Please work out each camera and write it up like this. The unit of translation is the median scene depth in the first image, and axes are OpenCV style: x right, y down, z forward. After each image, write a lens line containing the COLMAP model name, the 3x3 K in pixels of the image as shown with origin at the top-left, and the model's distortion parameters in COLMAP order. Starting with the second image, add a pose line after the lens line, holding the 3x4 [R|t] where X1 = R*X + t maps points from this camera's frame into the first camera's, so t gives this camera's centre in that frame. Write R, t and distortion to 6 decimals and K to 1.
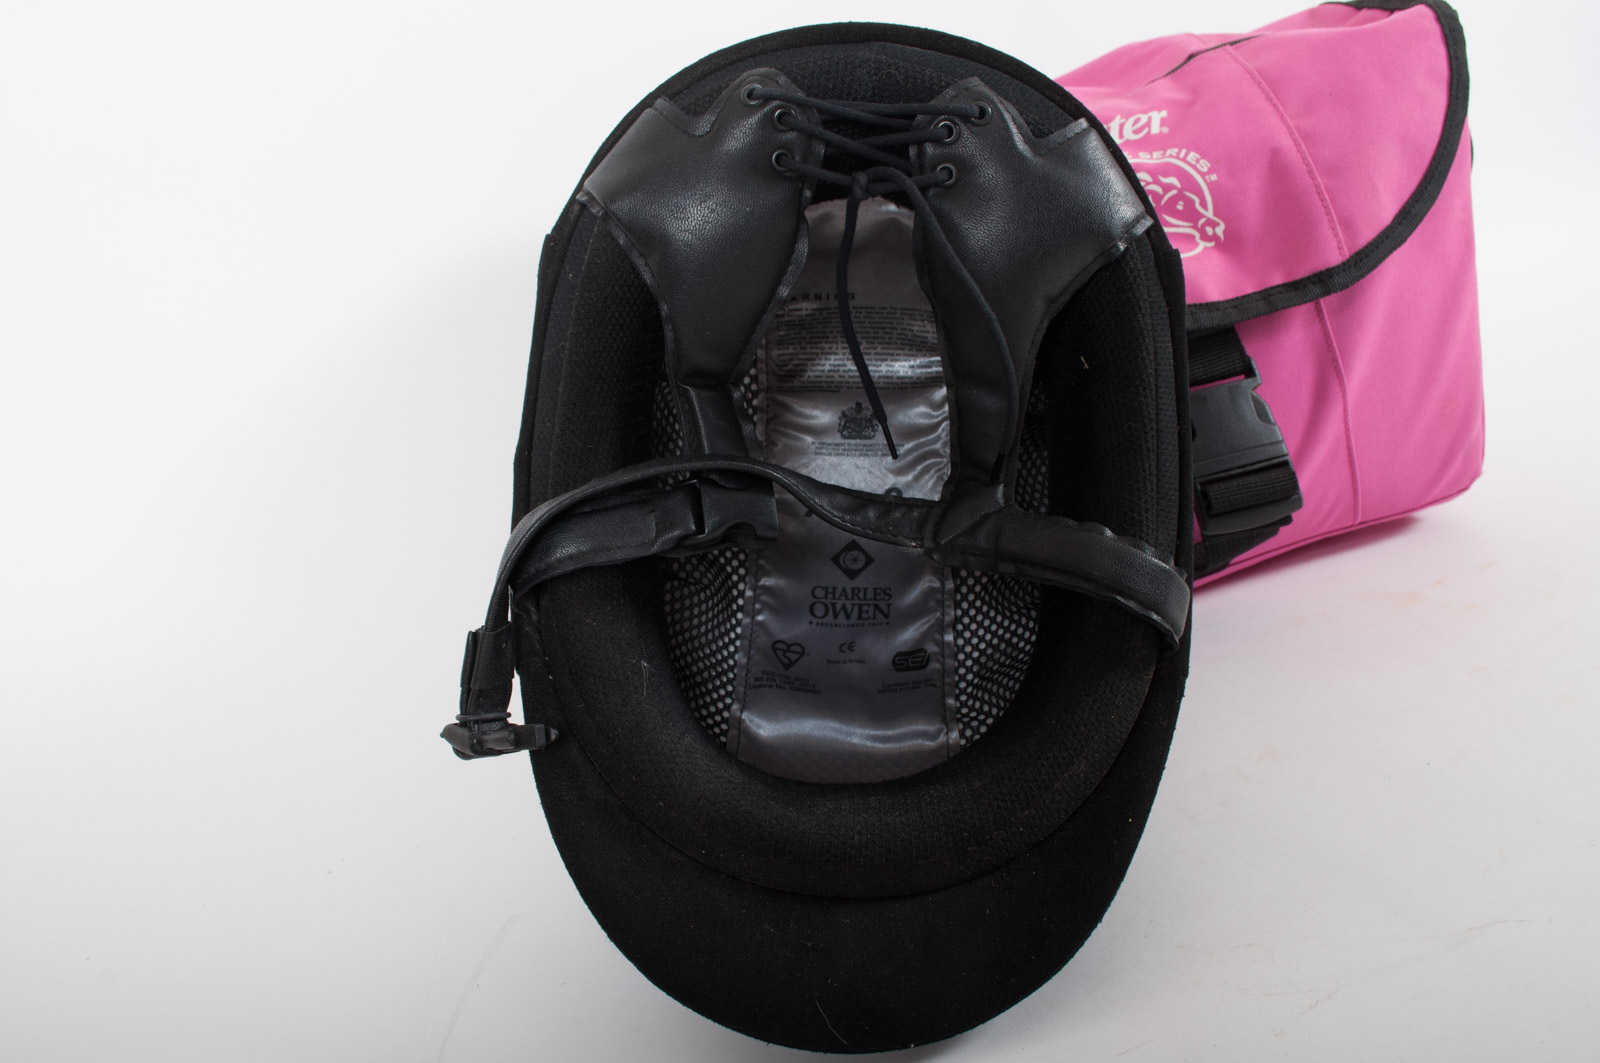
lens RADIAL K [[1491.3, 0, 804.2], [0, 1491.3, 527.8], [0, 0, 1]] dist [-0.024885, 0.000000]
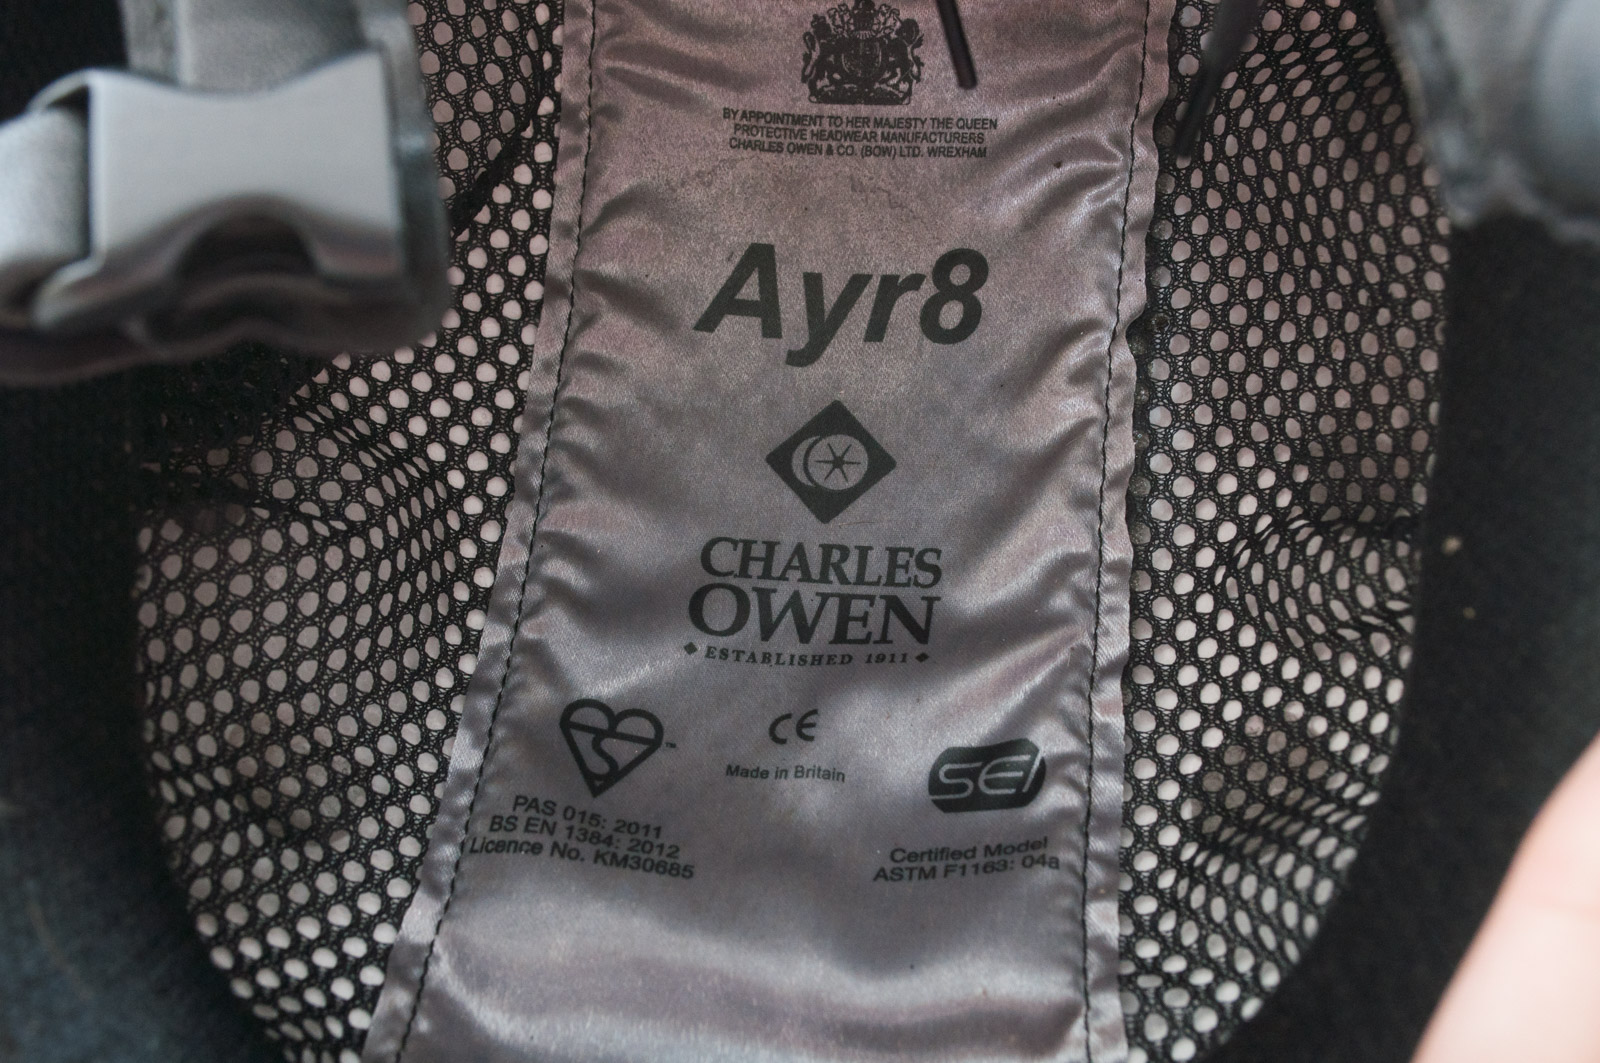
lens RADIAL K [[2445.8, 0, 797.5], [0, 2445.8, 537.4], [0, 0, 1]] dist [-0.027475, 0.000000]
pose [[0.997964, 0.028018, -0.057299, 0.059458], [-0.025989, 0.999019, 0.035858, 0.019784], [0.058247, -0.034296, 0.997713, 0.473932]]
